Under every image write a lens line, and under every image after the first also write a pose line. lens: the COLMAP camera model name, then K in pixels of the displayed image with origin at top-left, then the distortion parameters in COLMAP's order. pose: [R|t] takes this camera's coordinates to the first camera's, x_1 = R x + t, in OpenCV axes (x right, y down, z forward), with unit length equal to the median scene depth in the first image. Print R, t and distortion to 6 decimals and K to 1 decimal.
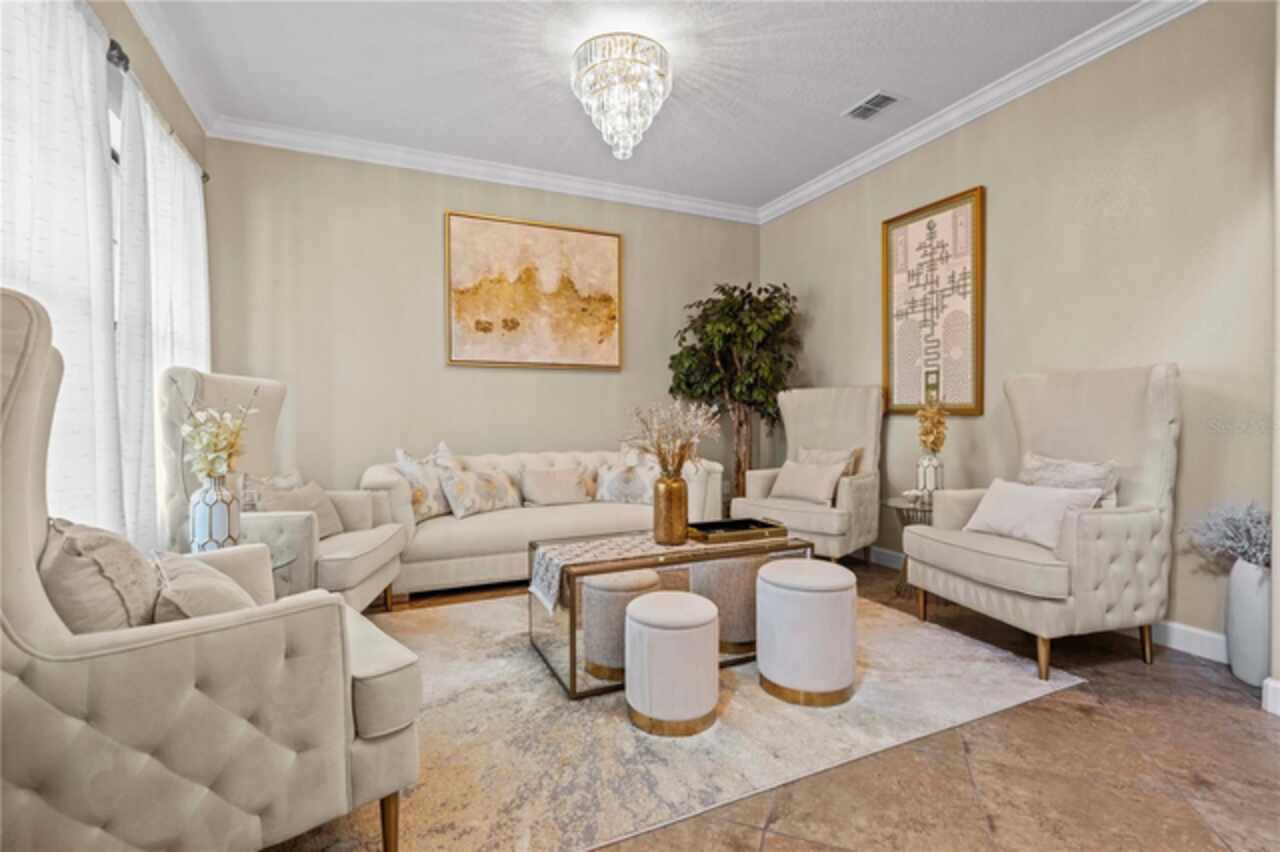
lens RADIAL K [[580.4, 0, 640.3], [0, 580.4, 422.7], [0, 0, 1]] dist [-0.000857, 0.001240]
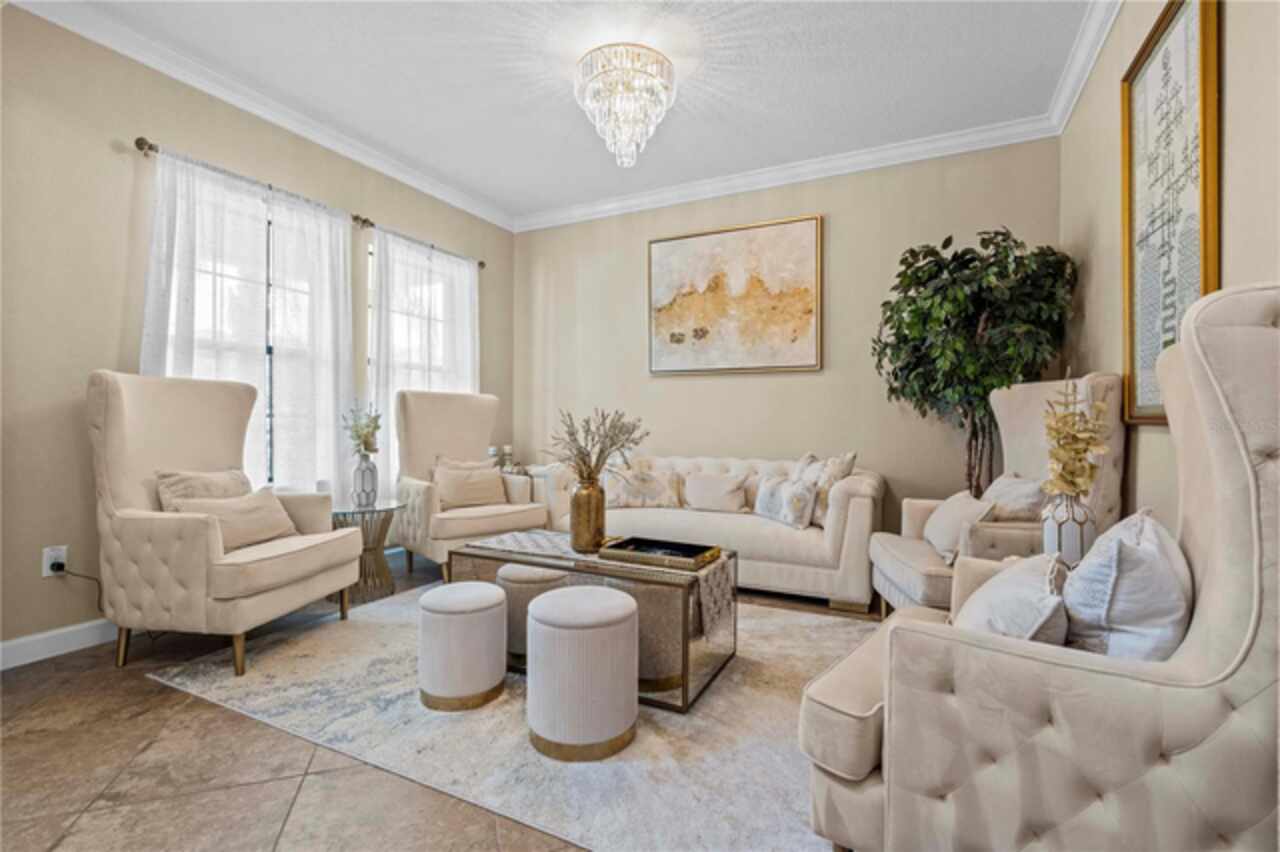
lens RADIAL K [[580.4, 0, 637.4], [0, 580.4, 423.6], [0, 0, 1]] dist [-0.000857, 0.001240]
pose [[0.621086, 0.012058, -0.783650, 0.532990], [-0.017462, 0.999846, 0.001545, -0.007220], [0.783548, 0.012724, 0.621201, 0.272285]]
